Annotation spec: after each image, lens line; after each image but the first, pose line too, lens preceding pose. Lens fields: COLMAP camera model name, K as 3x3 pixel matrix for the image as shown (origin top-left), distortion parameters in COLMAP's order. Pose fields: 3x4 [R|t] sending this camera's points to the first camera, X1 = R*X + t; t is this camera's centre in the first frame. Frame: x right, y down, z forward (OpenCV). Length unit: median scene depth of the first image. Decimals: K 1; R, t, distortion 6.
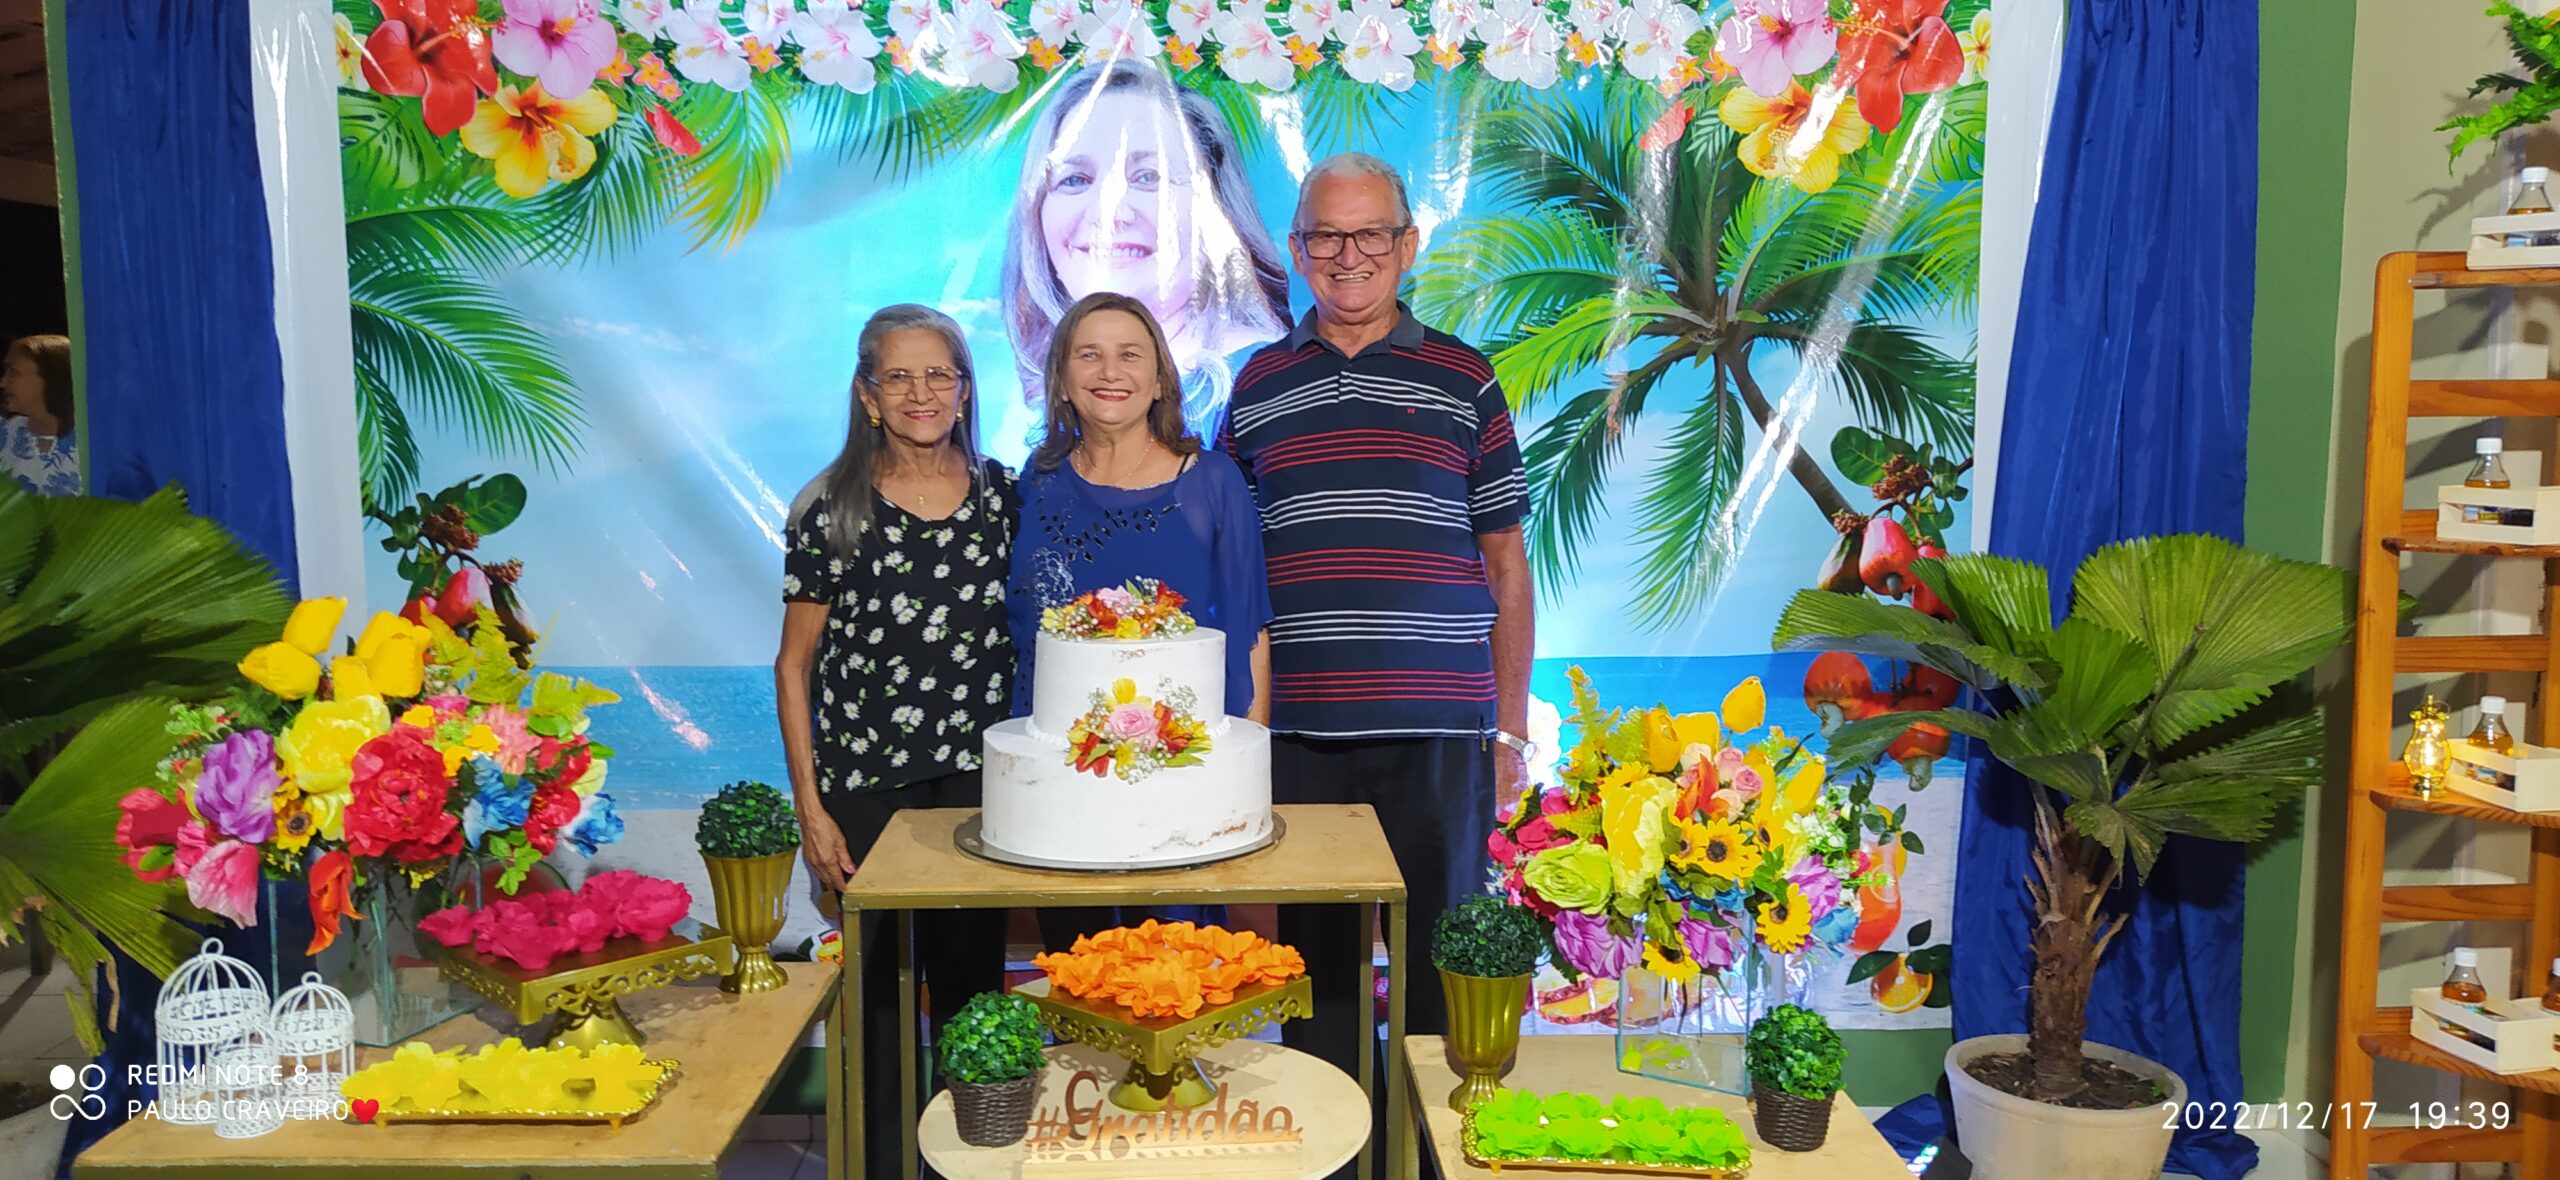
lens RADIAL K [[1934.1, 0, 1278.0], [0, 1934.1, 586.3], [0, 0, 1]] dist [0.119296, -0.202612]
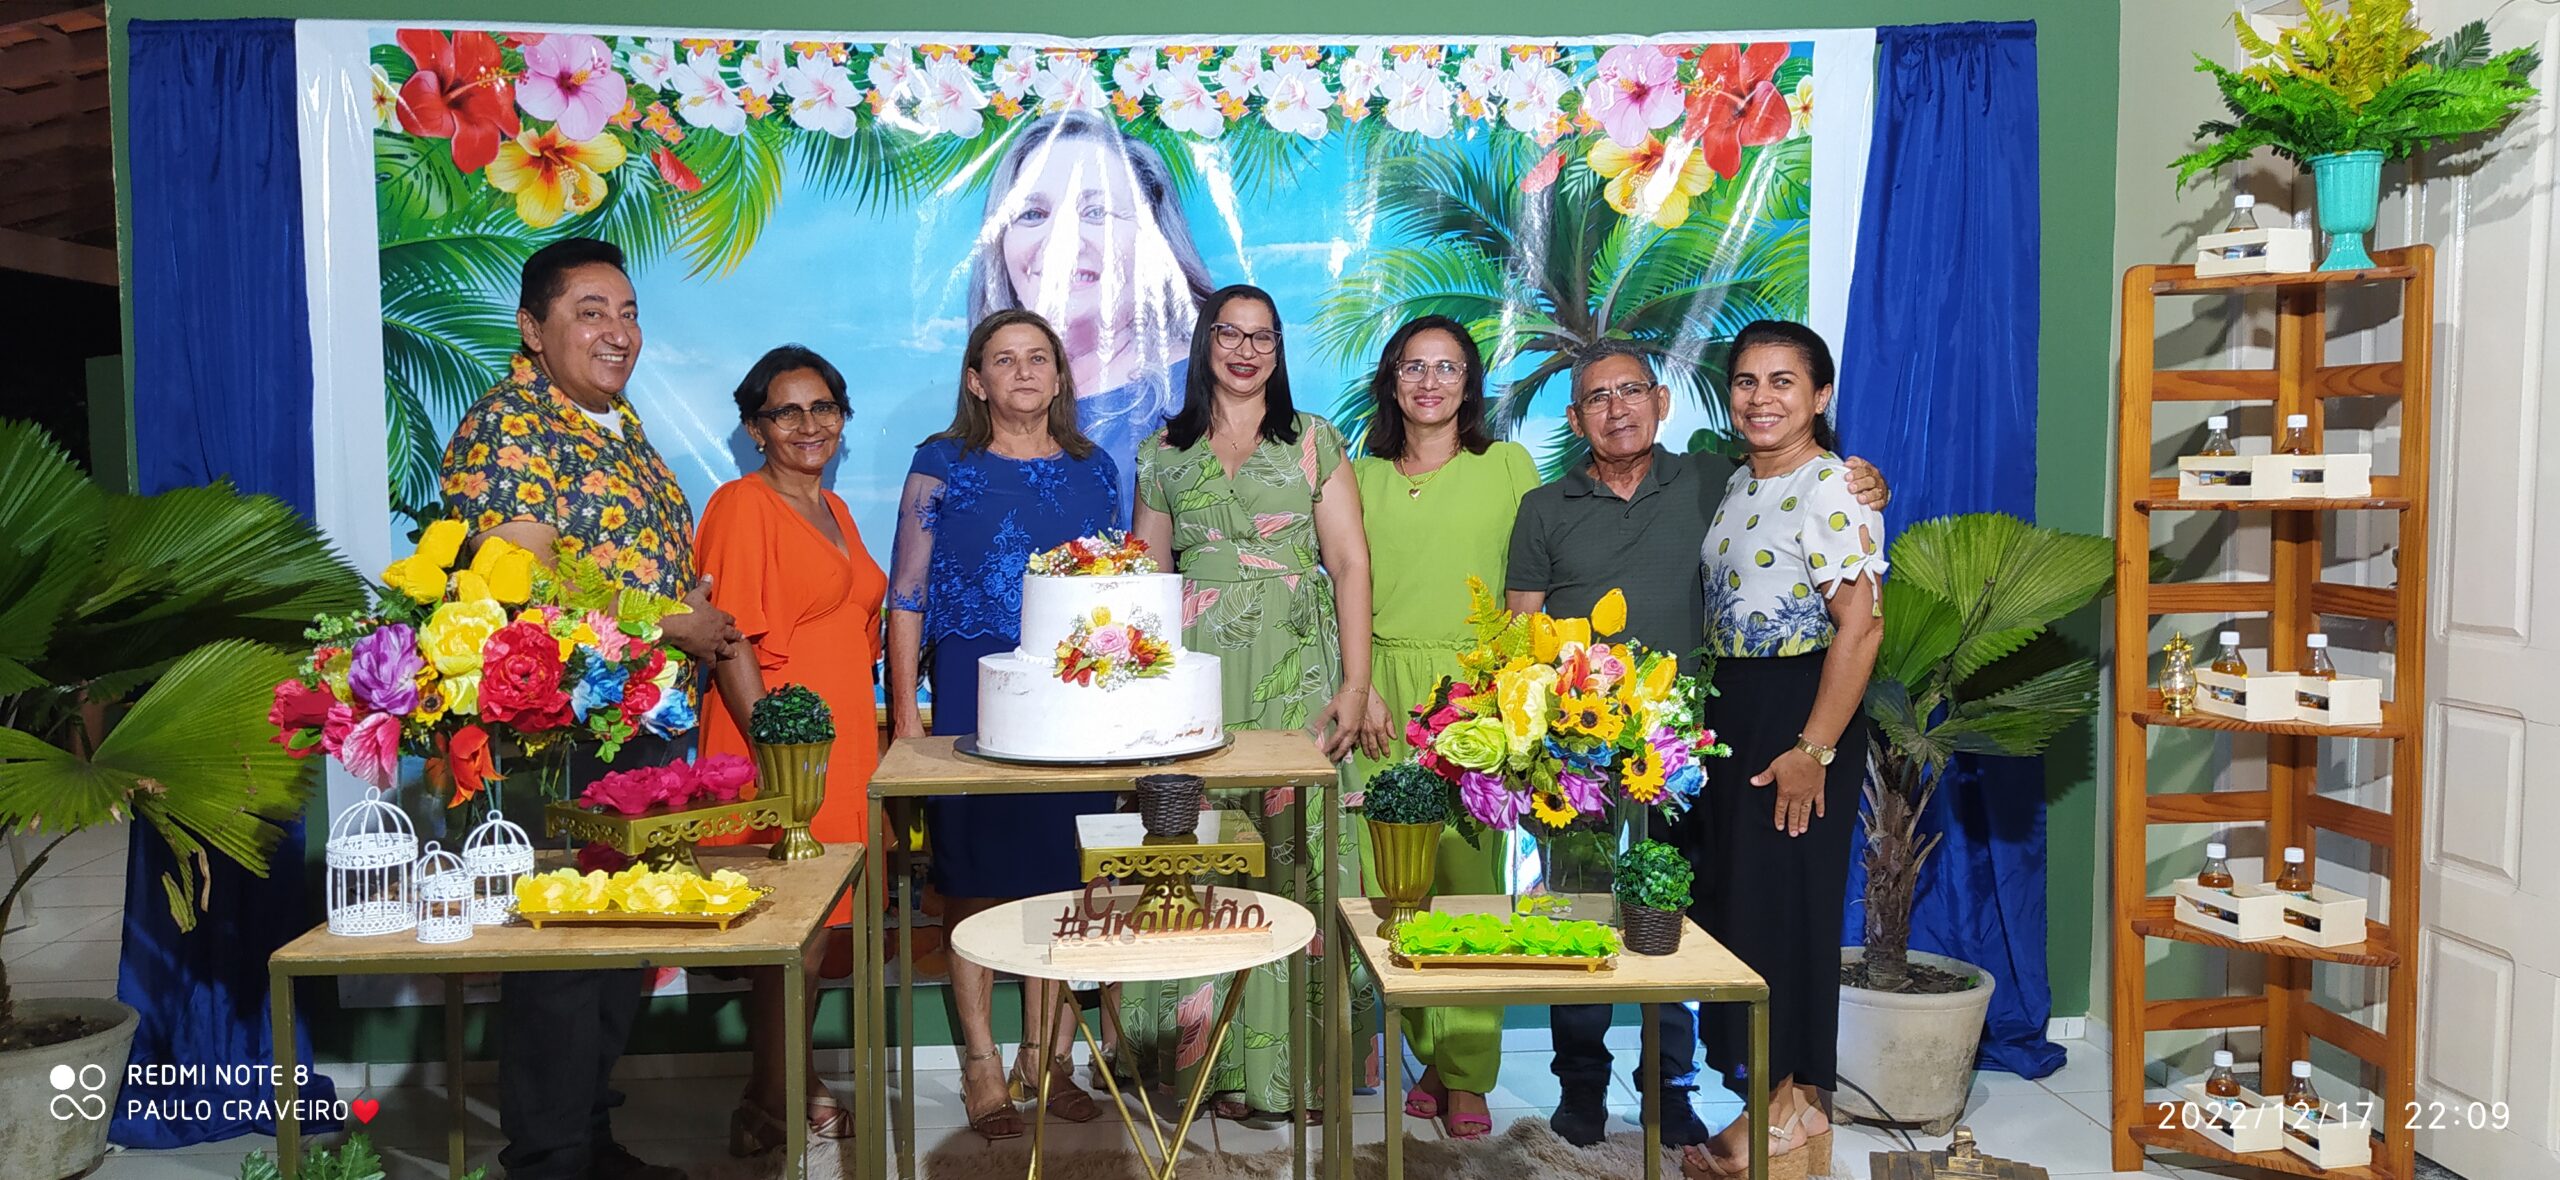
lens RADIAL K [[1936.7, 0, 1281.6], [0, 1936.7, 590.5], [0, 0, 1]] dist [0.119478, -0.196499]
pose [[0.998312, -0.007458, 0.057590, -0.026103], [0.009994, 0.998987, -0.043865, 0.064715], [-0.057205, 0.044367, 0.997376, -0.143339]]
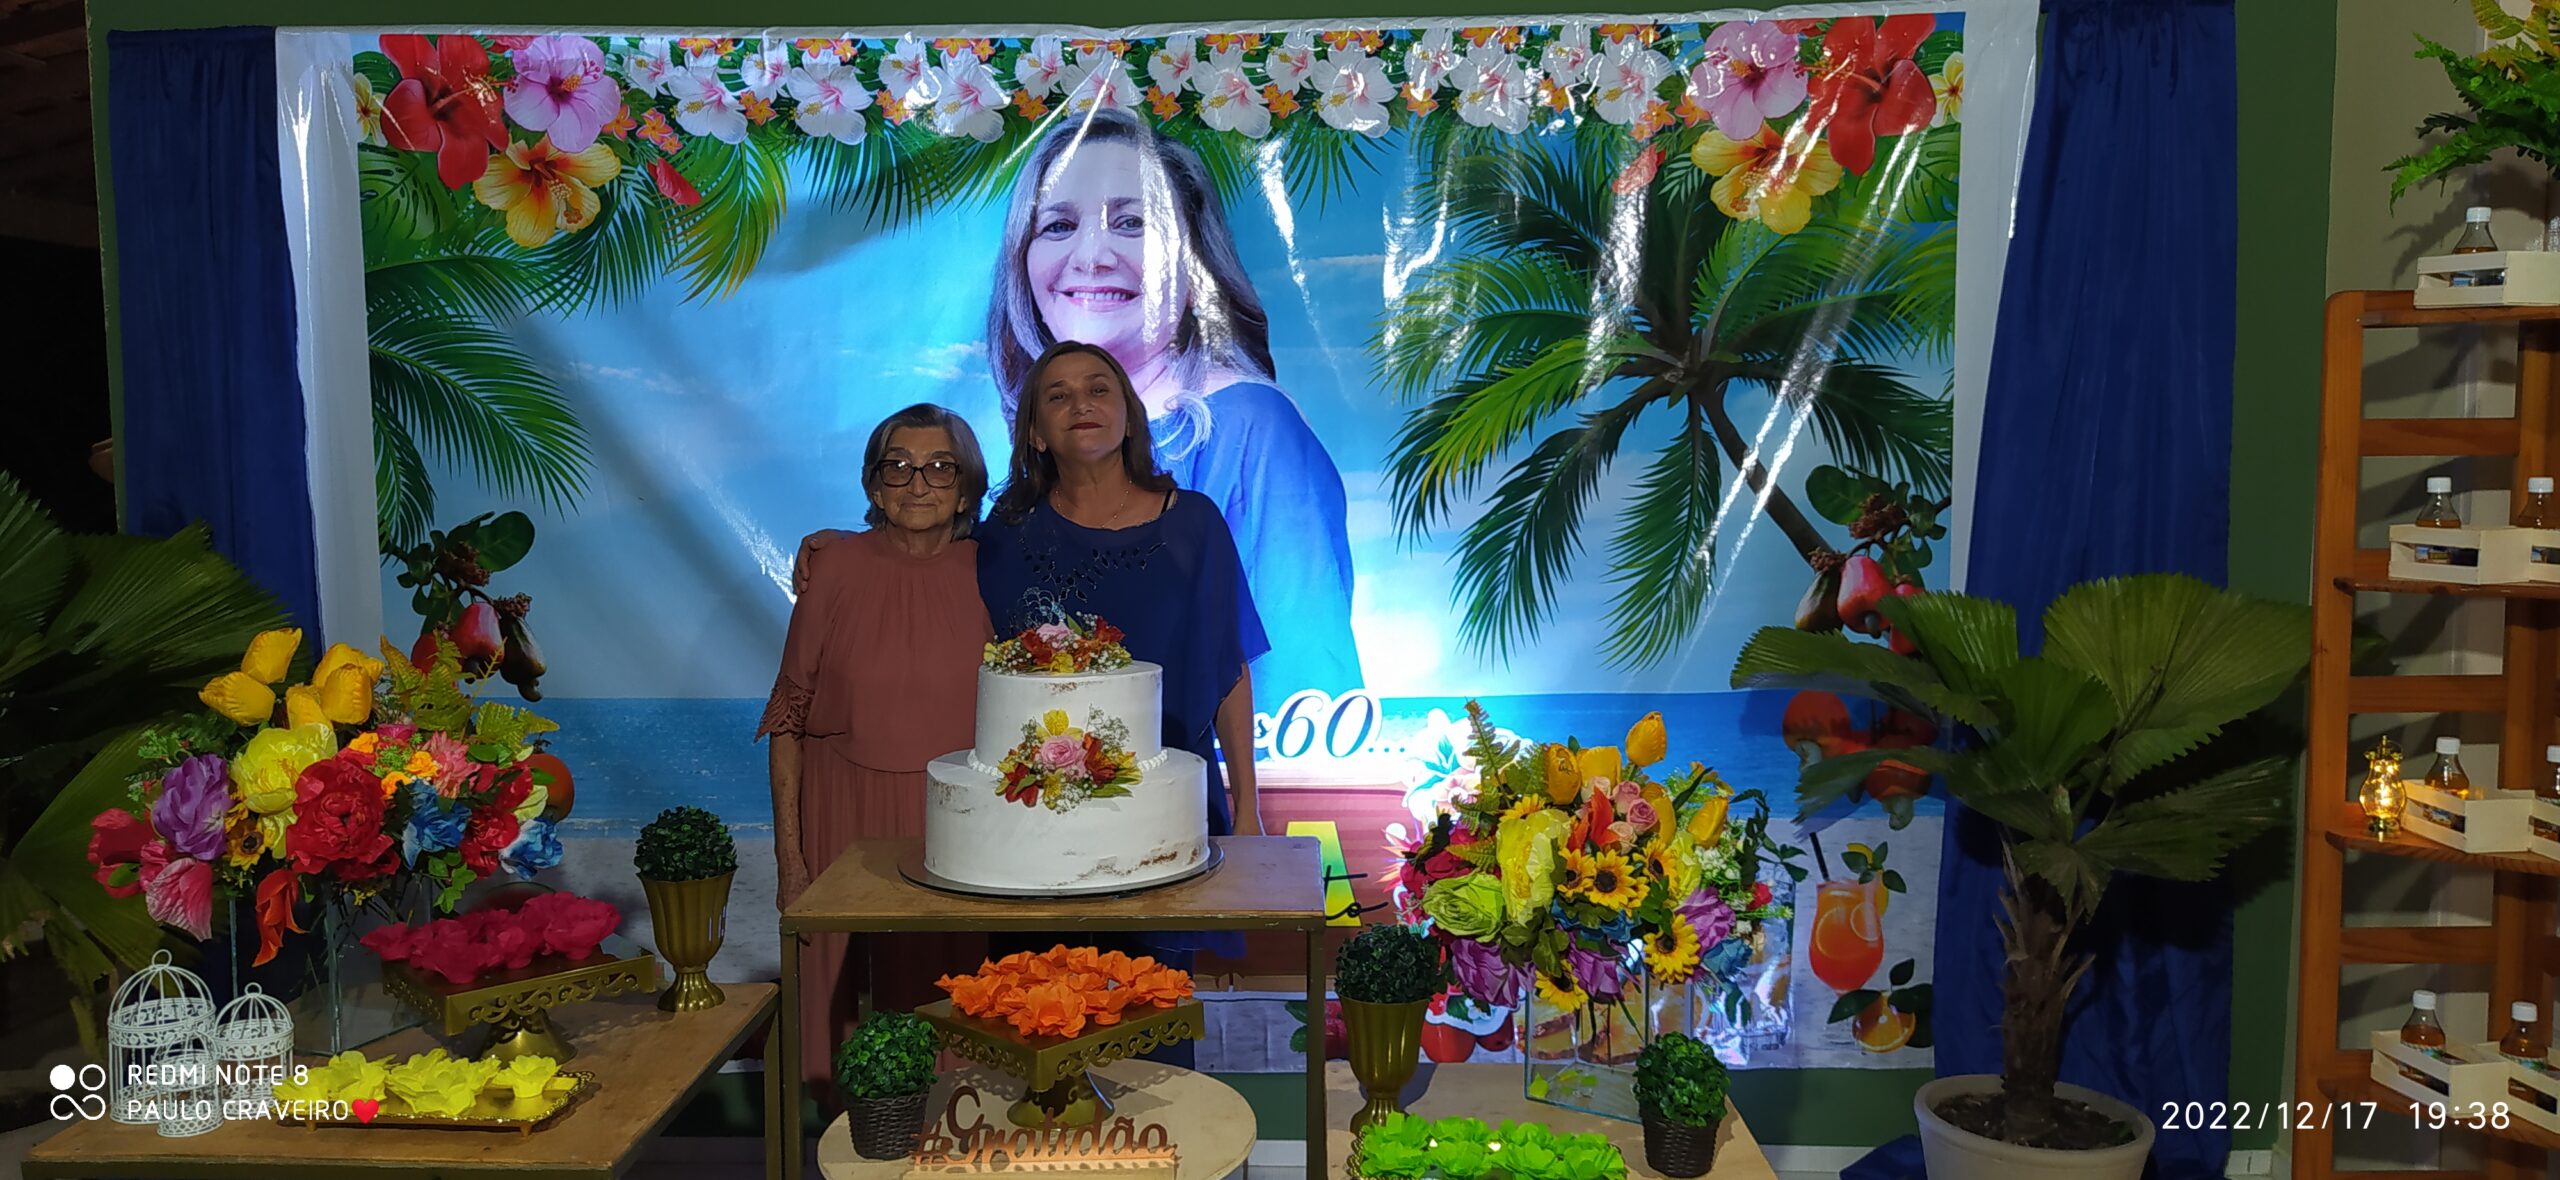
lens RADIAL K [[1948.1, 0, 1277.0], [0, 1948.1, 589.4], [0, 0, 1]] dist [0.109346, -0.191959]
pose [[0.998747, 0.002052, -0.049996, 0.063414], [-0.002933, 0.999842, -0.017560, 0.000637], [0.049952, 0.017685, 0.998595, -0.023084]]
